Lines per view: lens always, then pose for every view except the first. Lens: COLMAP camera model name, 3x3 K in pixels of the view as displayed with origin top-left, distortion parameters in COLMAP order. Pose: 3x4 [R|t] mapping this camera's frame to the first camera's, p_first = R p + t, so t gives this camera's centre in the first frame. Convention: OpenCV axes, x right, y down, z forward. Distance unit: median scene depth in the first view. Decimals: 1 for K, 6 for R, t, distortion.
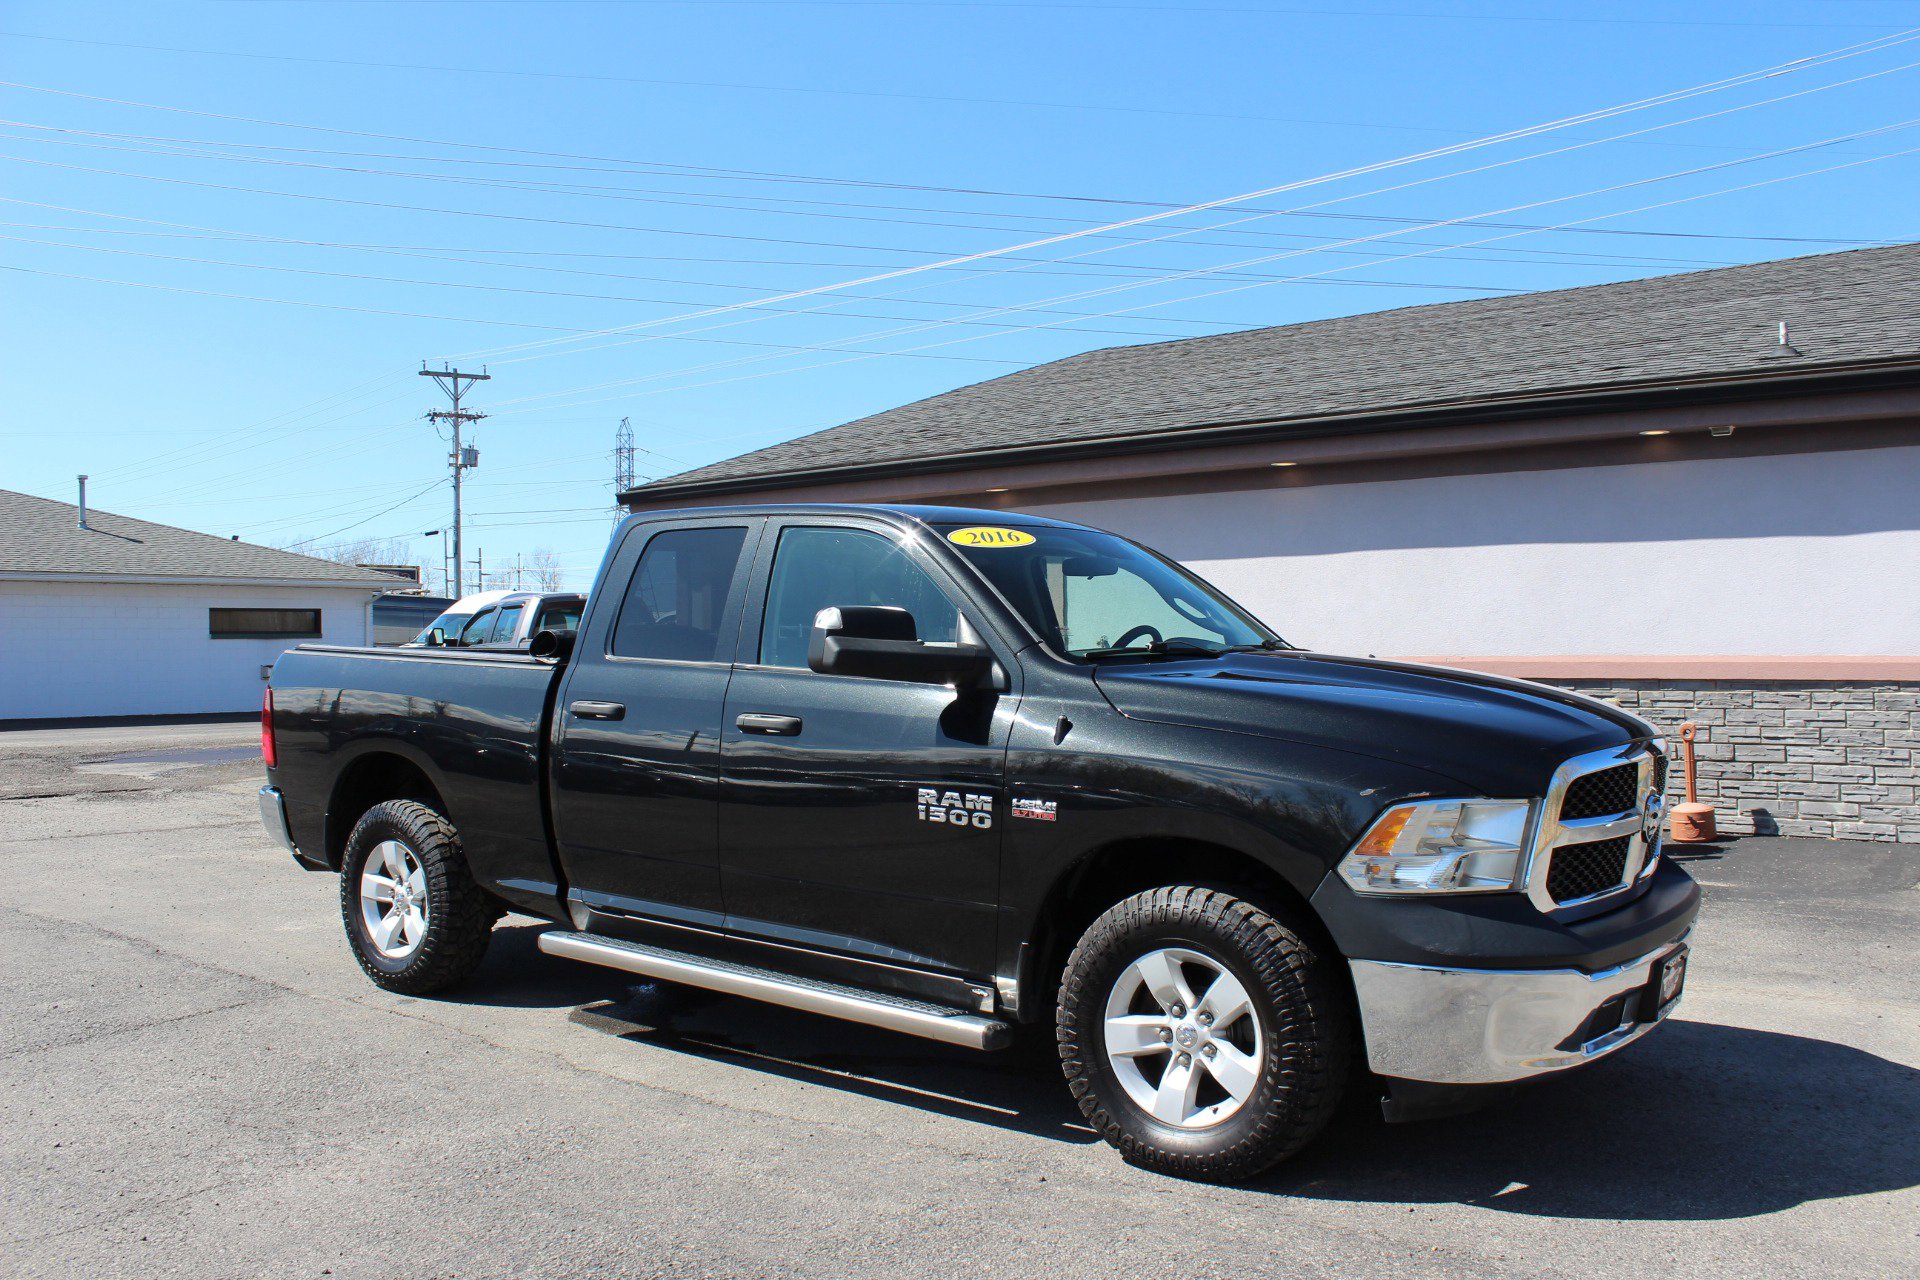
lens RADIAL K [[1610.0, 0, 972.0], [0, 1610.0, 644.2], [0, 0, 1]] dist [-0.163629, 0.154878]
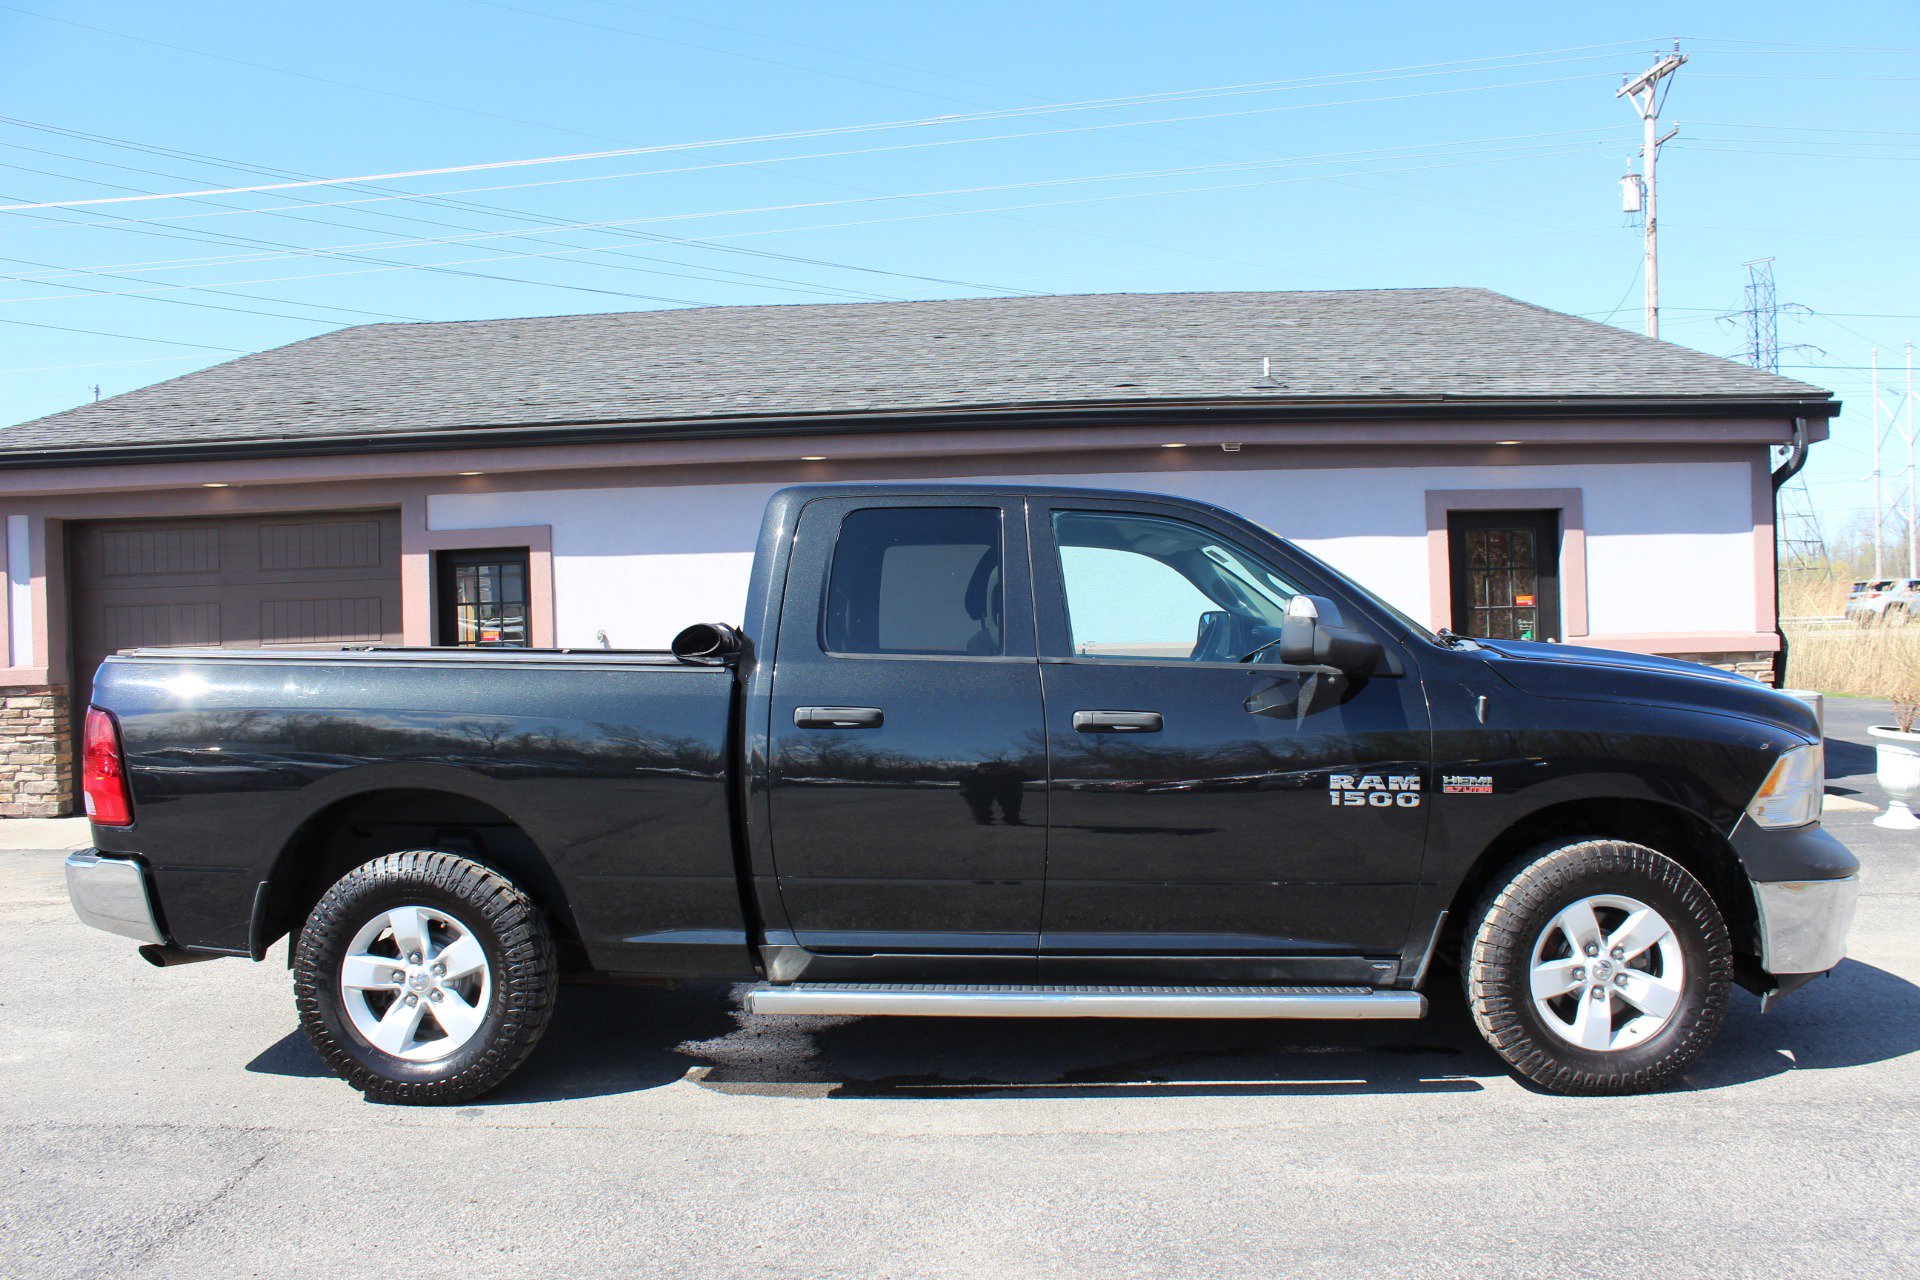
lens RADIAL K [[1600.2, 0, 973.4], [0, 1600.2, 646.8], [0, 0, 1]] dist [-0.162235, 0.144830]
pose [[0.815233, -0.017850, 0.578857, -0.367382], [0.015395, 0.999840, 0.009149, -0.001719], [-0.578928, 0.001453, 0.815378, 0.146033]]
